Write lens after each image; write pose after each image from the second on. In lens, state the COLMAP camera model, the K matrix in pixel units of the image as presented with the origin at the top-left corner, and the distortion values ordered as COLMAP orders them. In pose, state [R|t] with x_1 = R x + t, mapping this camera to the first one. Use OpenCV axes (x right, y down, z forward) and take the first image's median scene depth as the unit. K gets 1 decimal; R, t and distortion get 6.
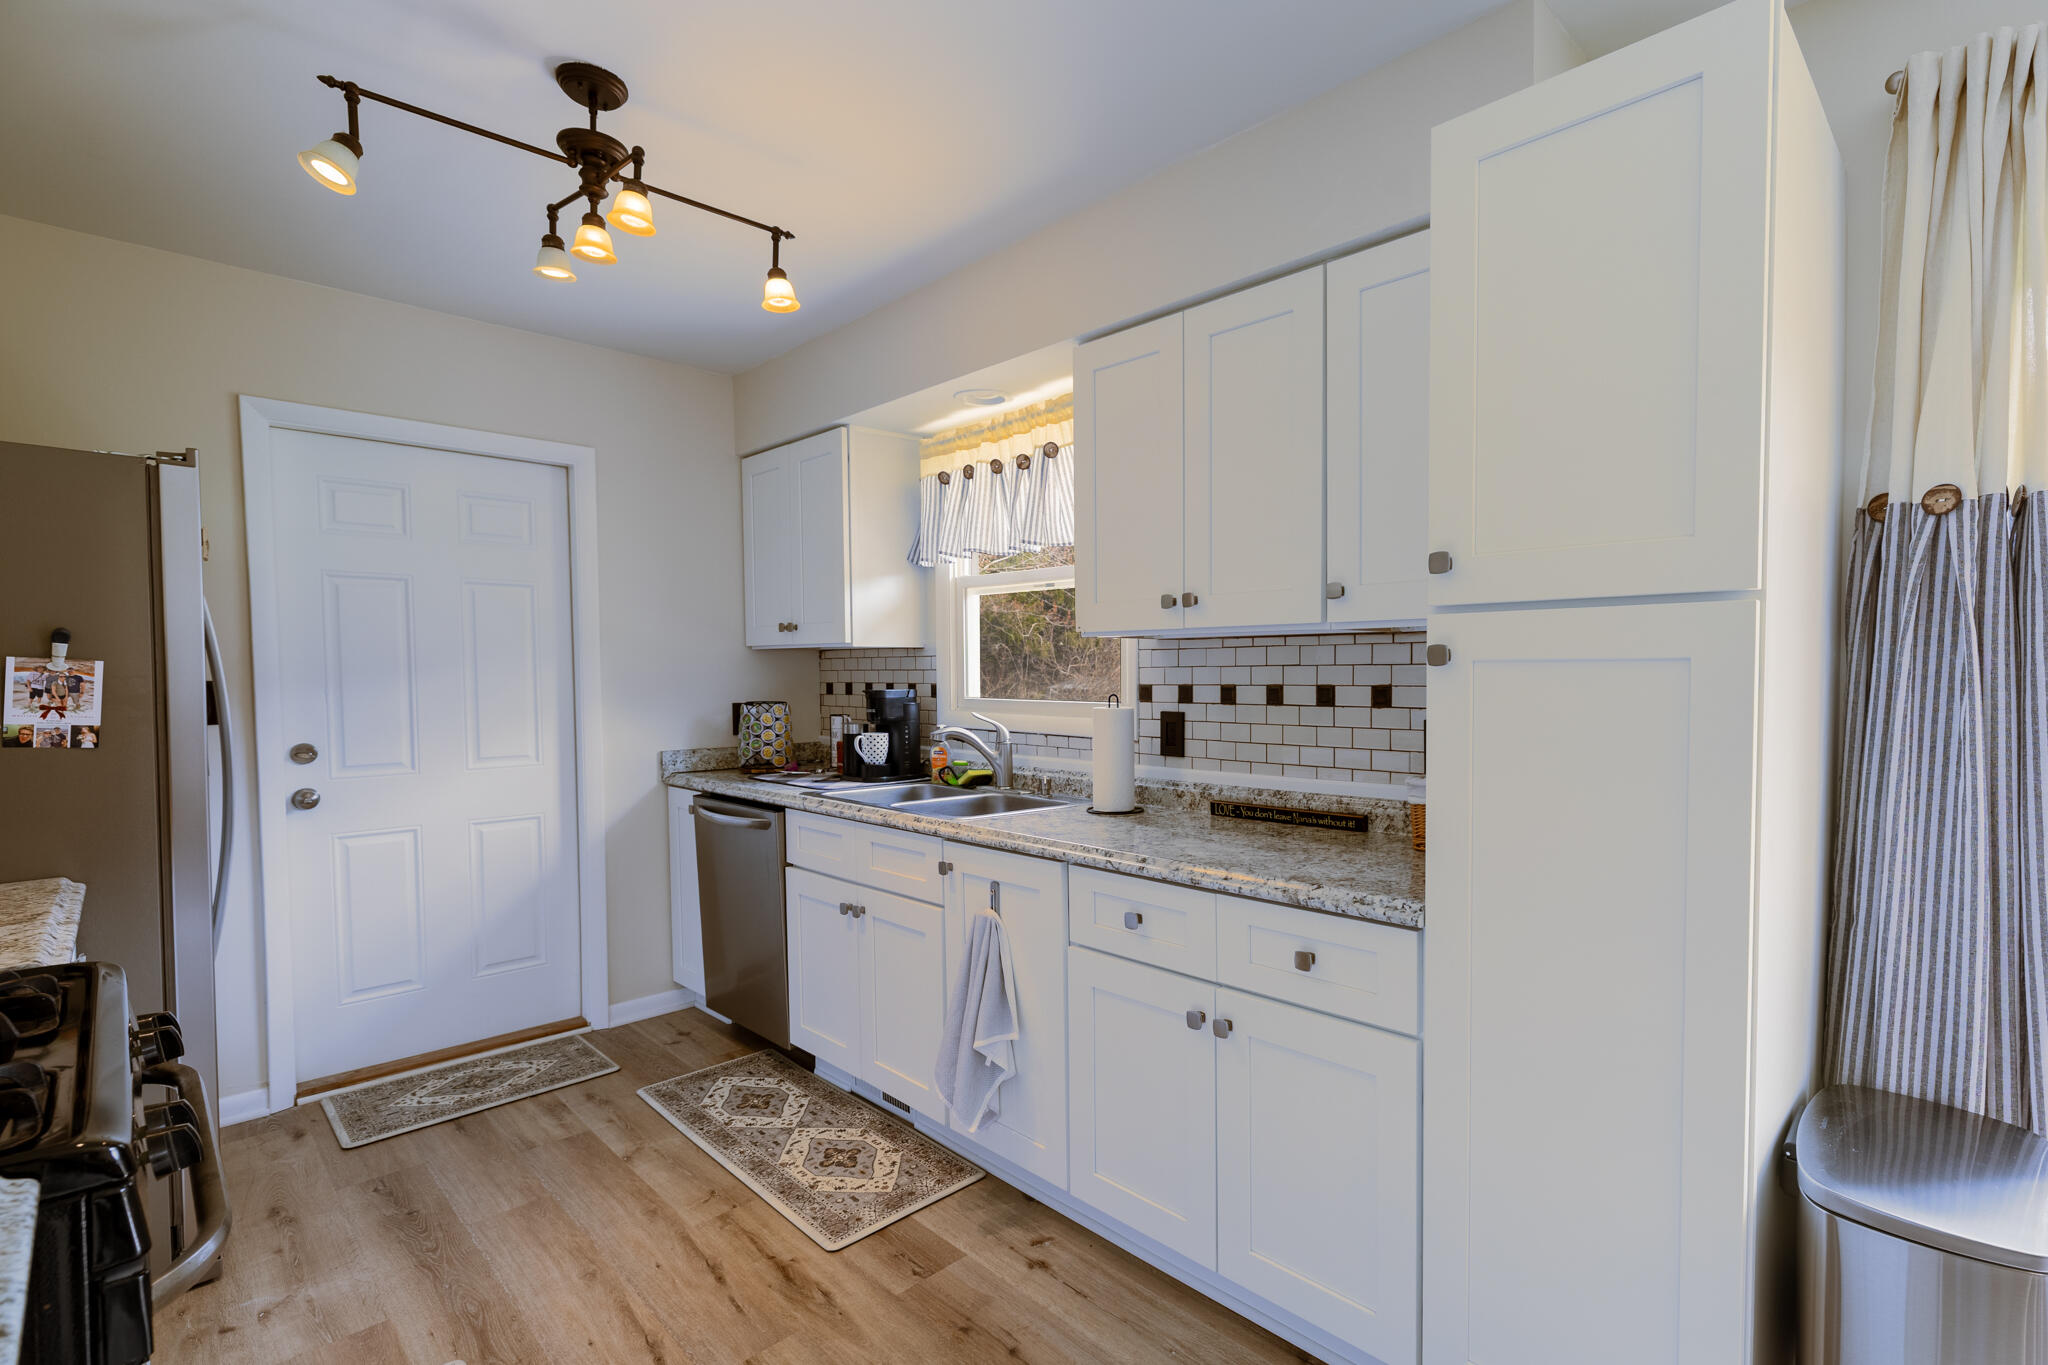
lens RADIAL K [[935.7, 0, 1071.3], [0, 935.7, 691.3], [0, 0, 1]] dist [-0.000307, 0.000342]
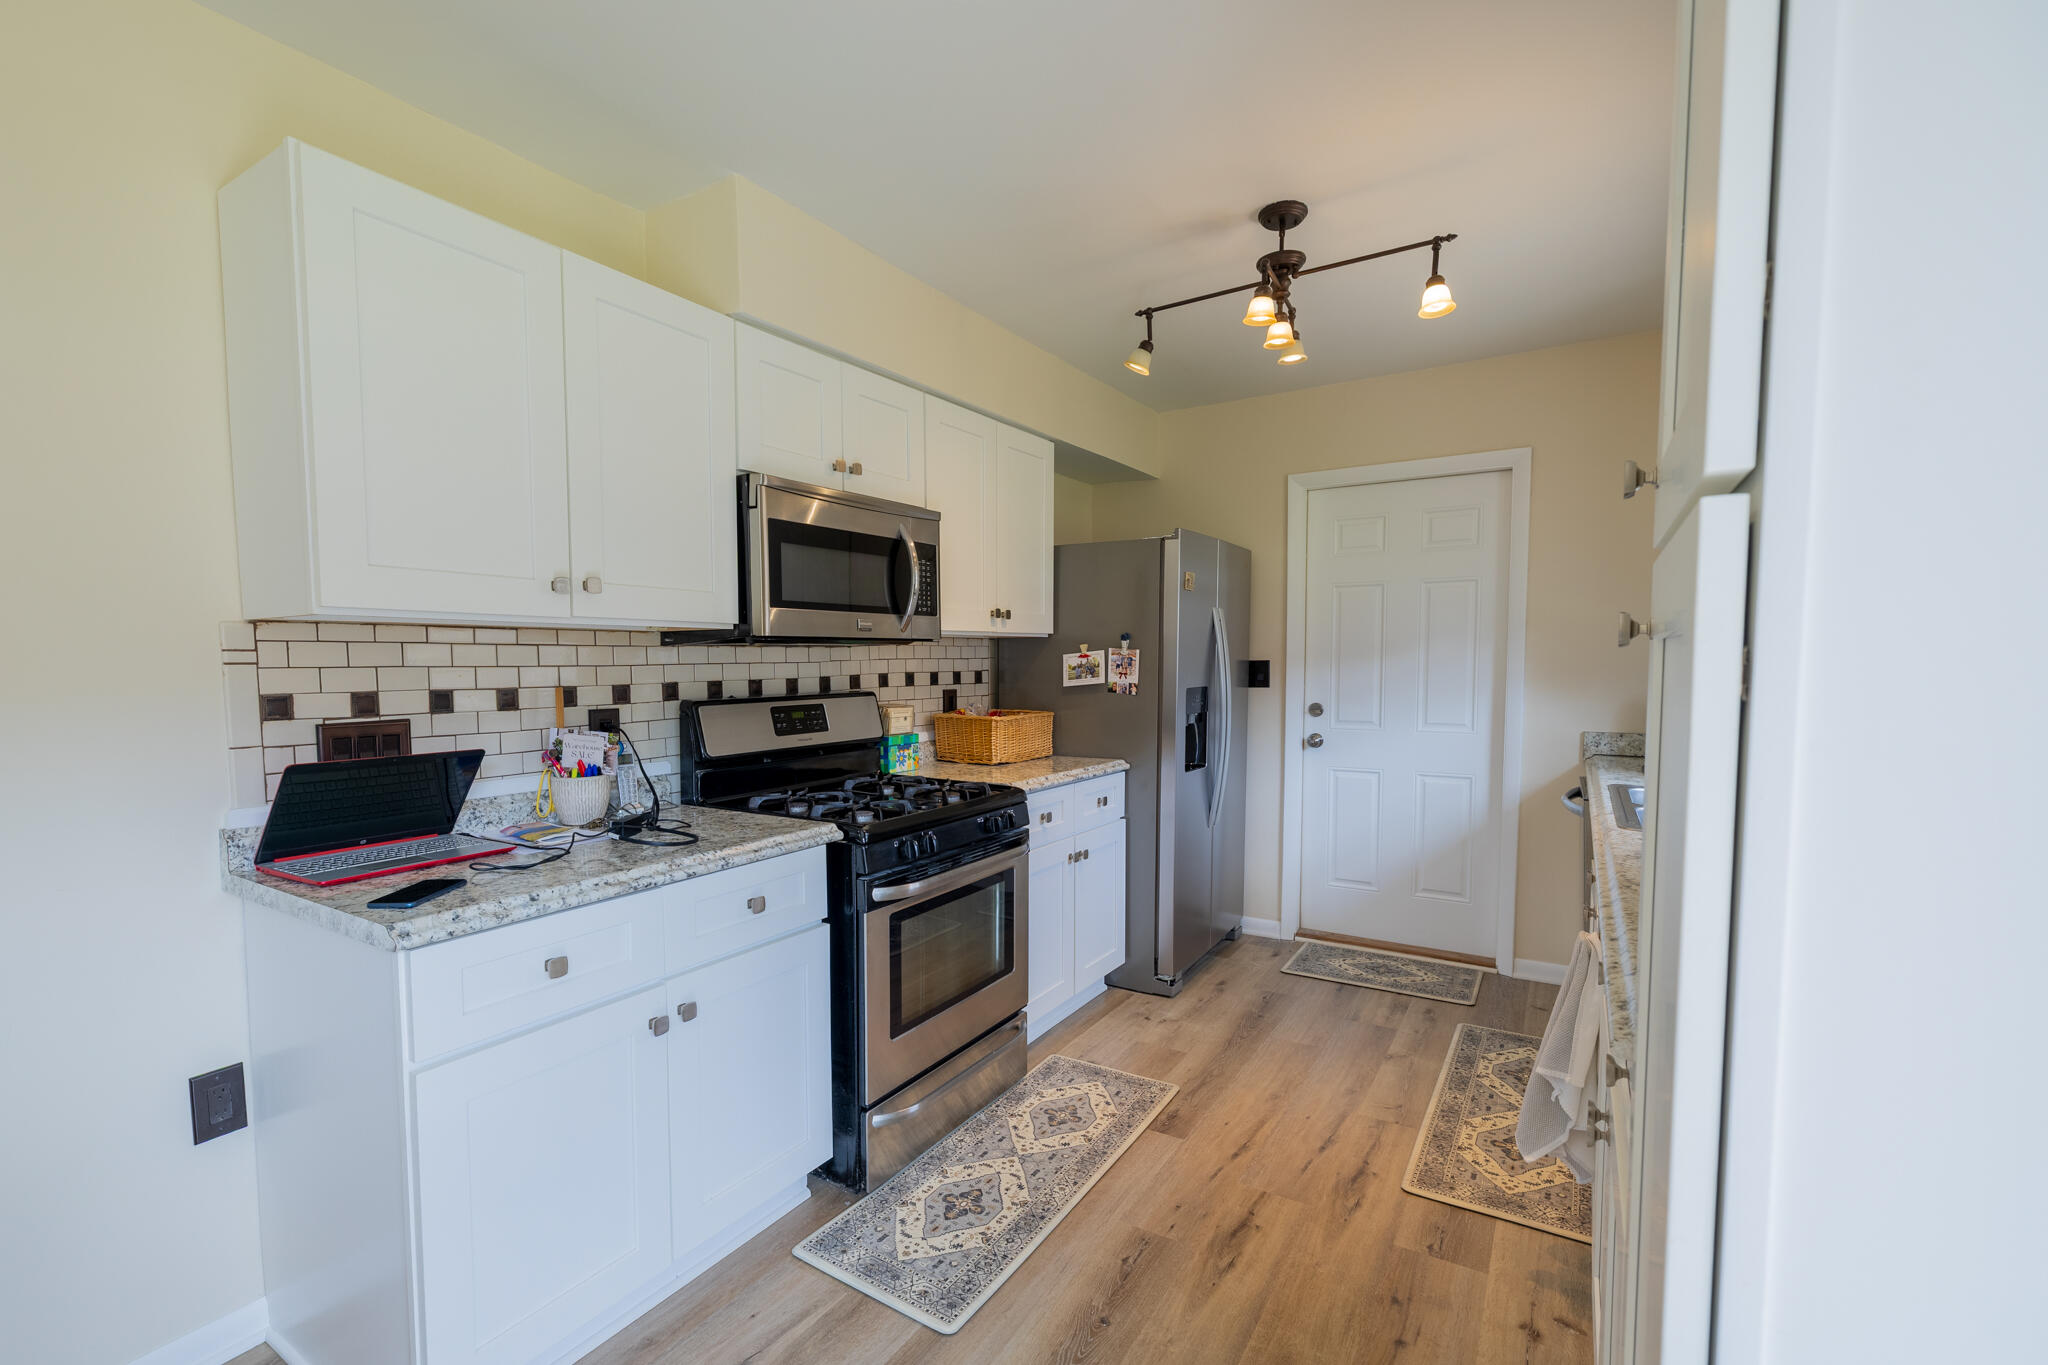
lens RADIAL K [[886.4, 0, 1024.3], [0, 886.4, 699.5], [0, 0, 1]] dist [0.001071, -0.000846]
pose [[0.228135, 0.050315, -0.972329, 0.693979], [-0.015431, 0.998725, 0.048060, -0.014535], [0.973507, 0.004039, 0.228621, 0.374825]]
